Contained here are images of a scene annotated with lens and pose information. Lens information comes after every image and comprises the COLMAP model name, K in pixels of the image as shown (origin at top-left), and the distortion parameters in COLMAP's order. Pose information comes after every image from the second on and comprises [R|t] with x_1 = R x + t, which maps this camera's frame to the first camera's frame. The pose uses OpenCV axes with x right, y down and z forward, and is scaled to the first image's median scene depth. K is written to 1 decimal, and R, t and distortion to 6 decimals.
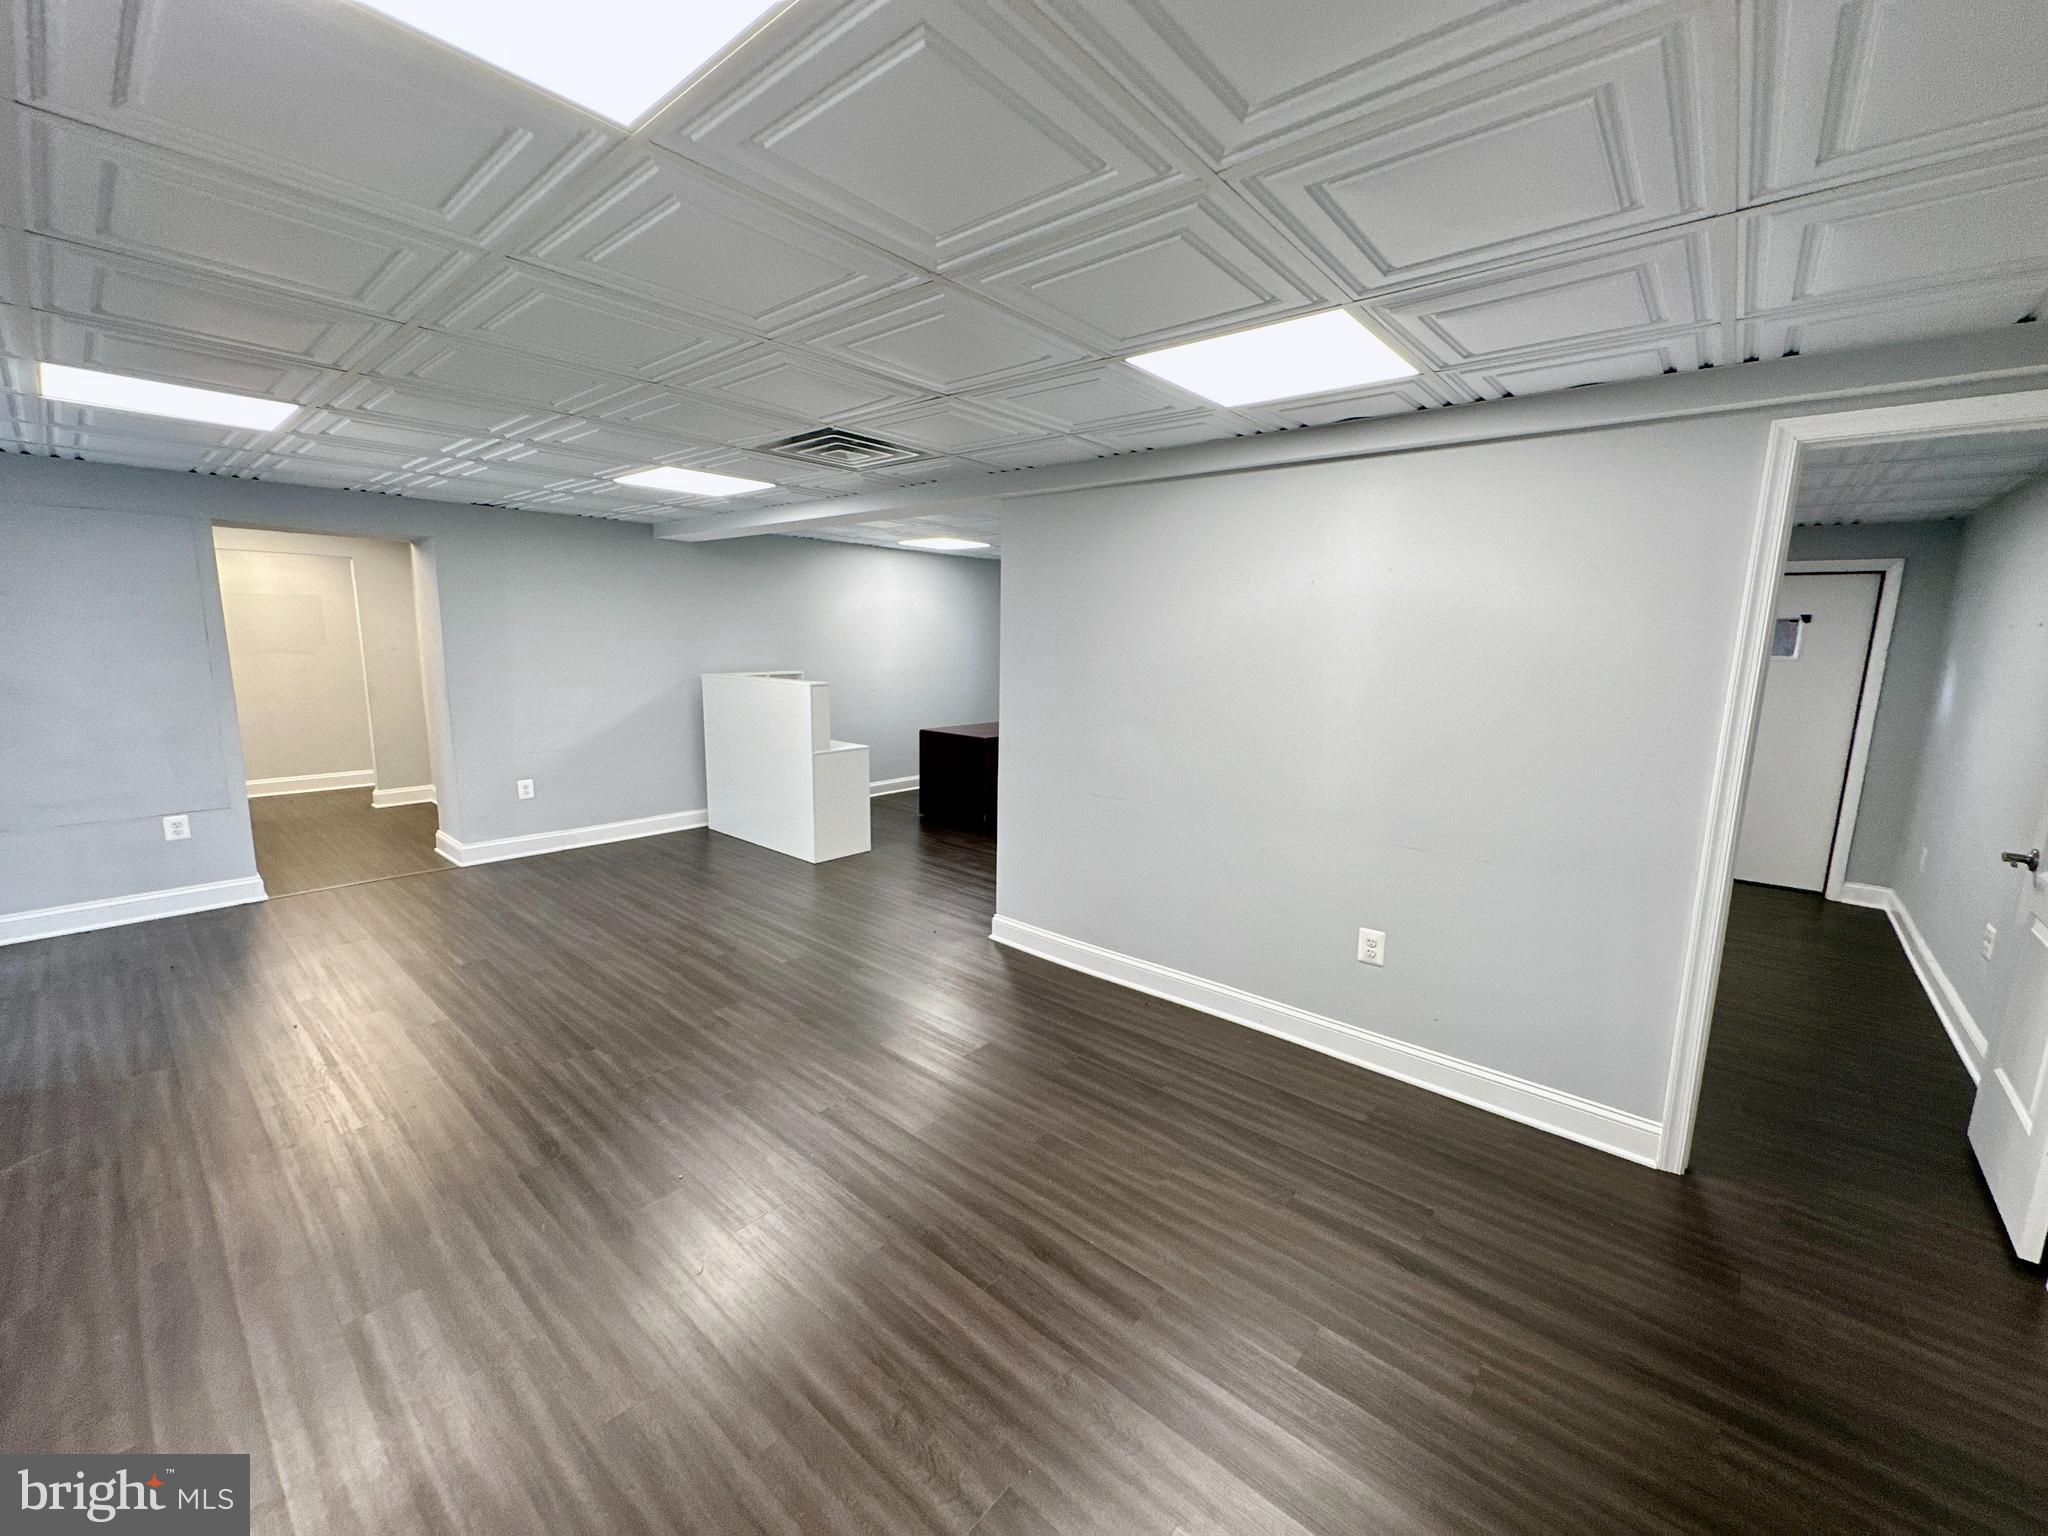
lens RADIAL K [[819.7, 0, 1024.0], [0, 819.7, 768.0], [0, 0, 1]] dist [-0.000292, 0.000164]
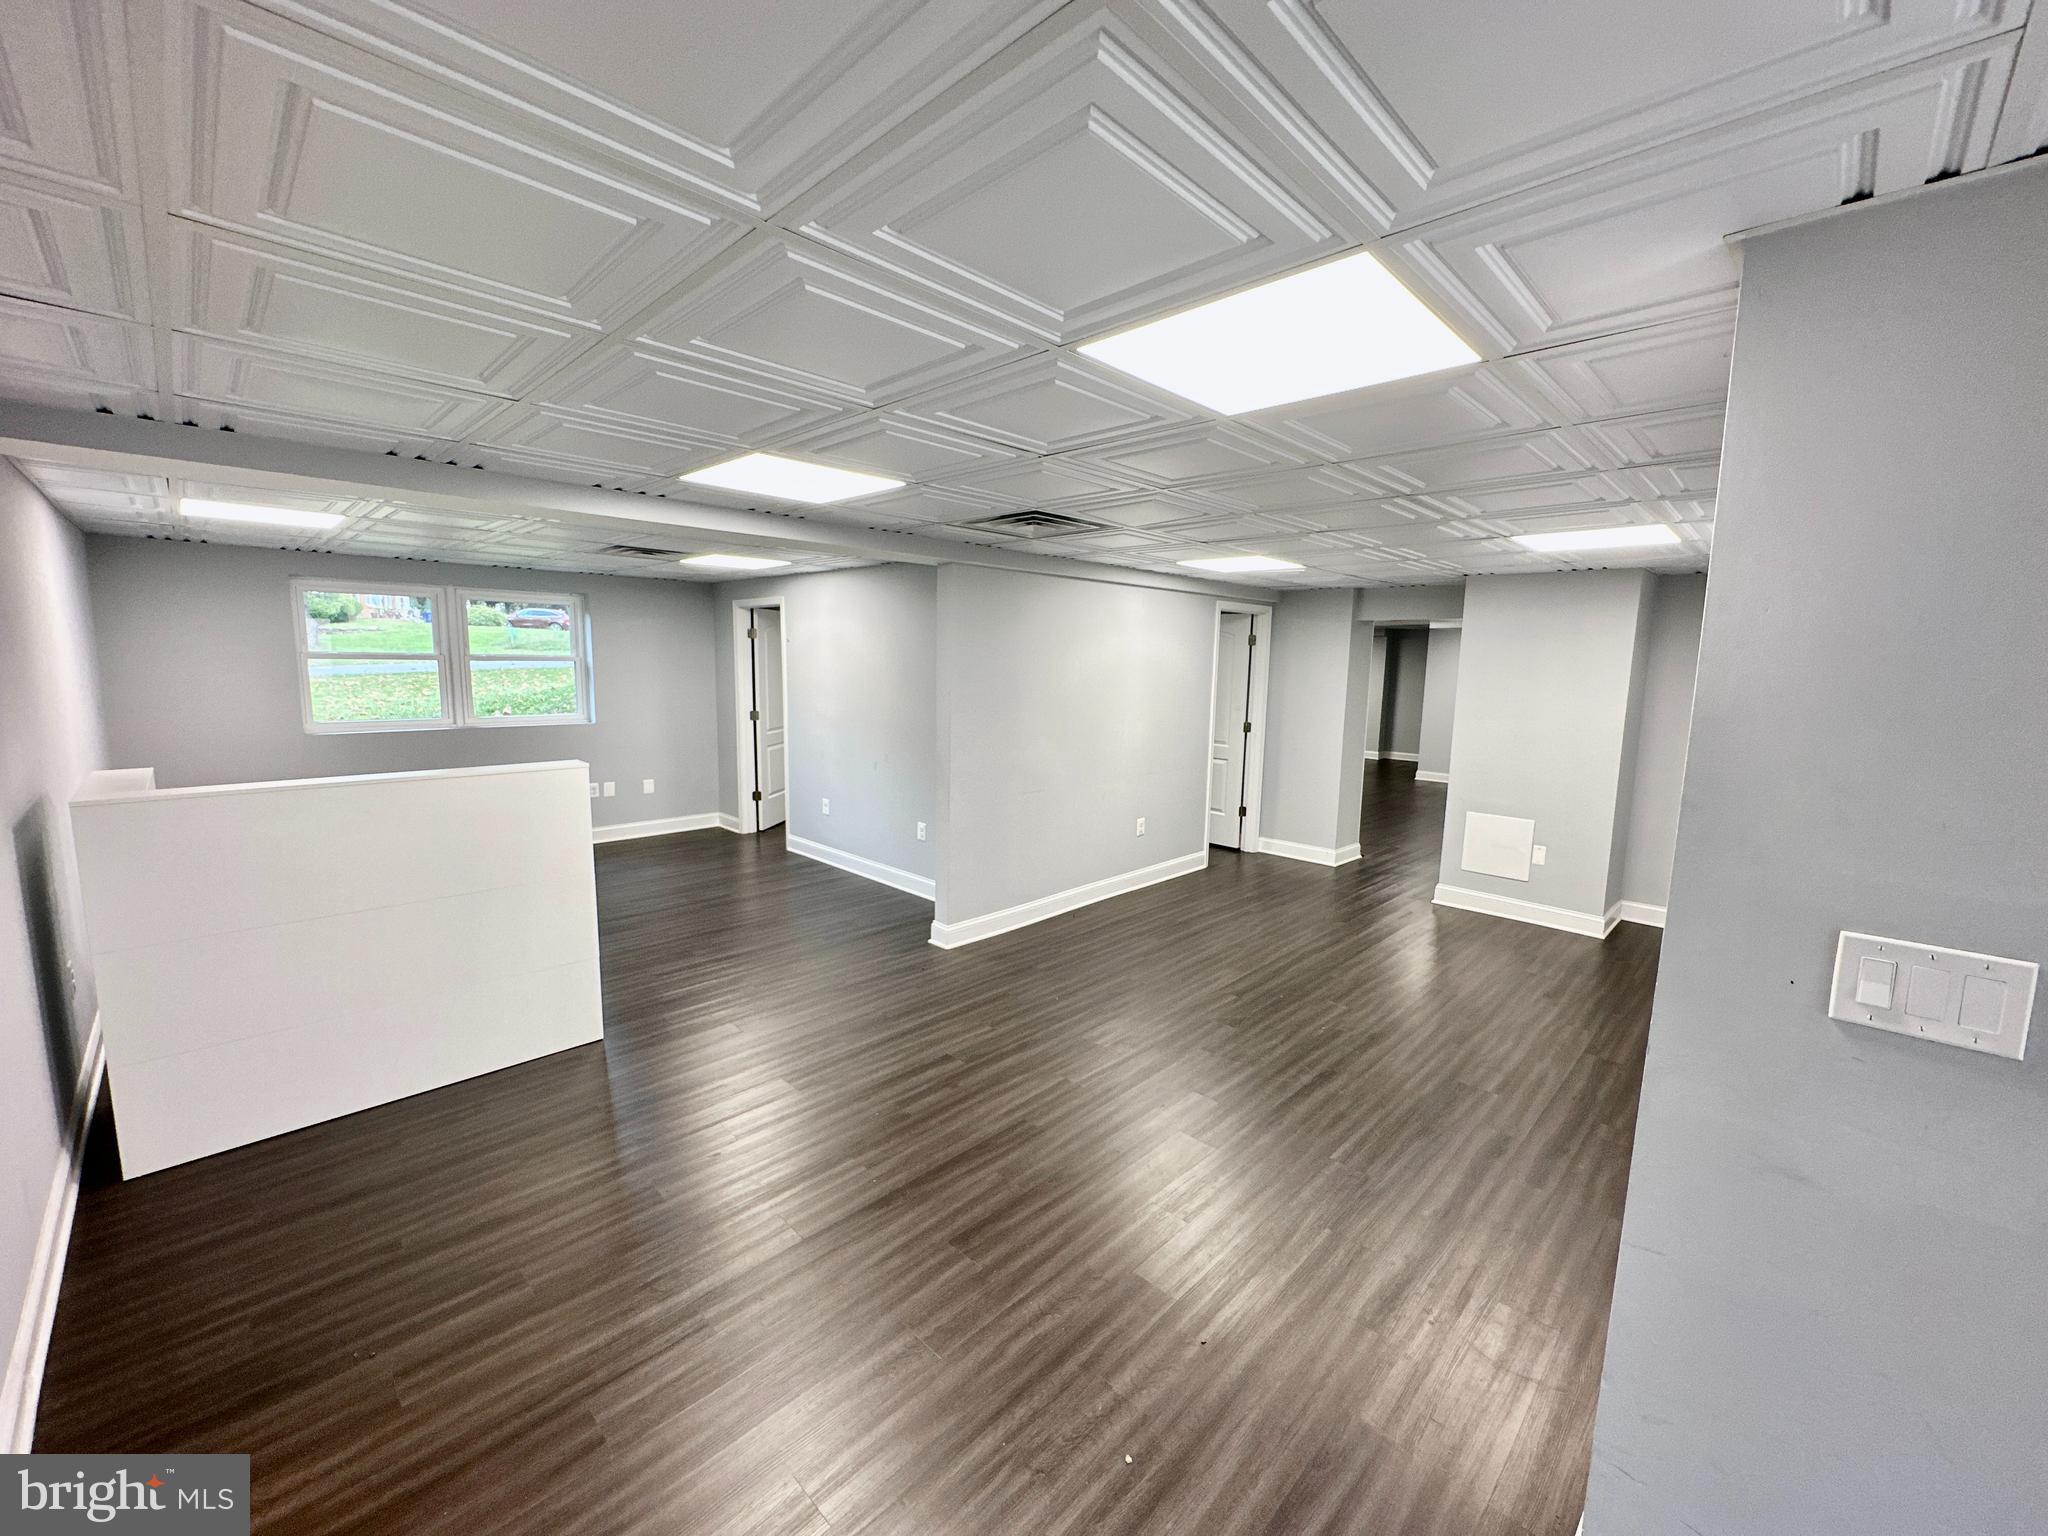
lens RADIAL K [[819.7, 0, 1024.0], [0, 819.7, 768.0], [0, 0, 1]] dist [-0.000292, 0.000164]
pose [[0.061753, -0.146053, 0.987348, -1.011260], [0.153532, 0.978852, 0.135193, -0.155187], [-0.986212, 0.143241, 0.082871, 0.711210]]
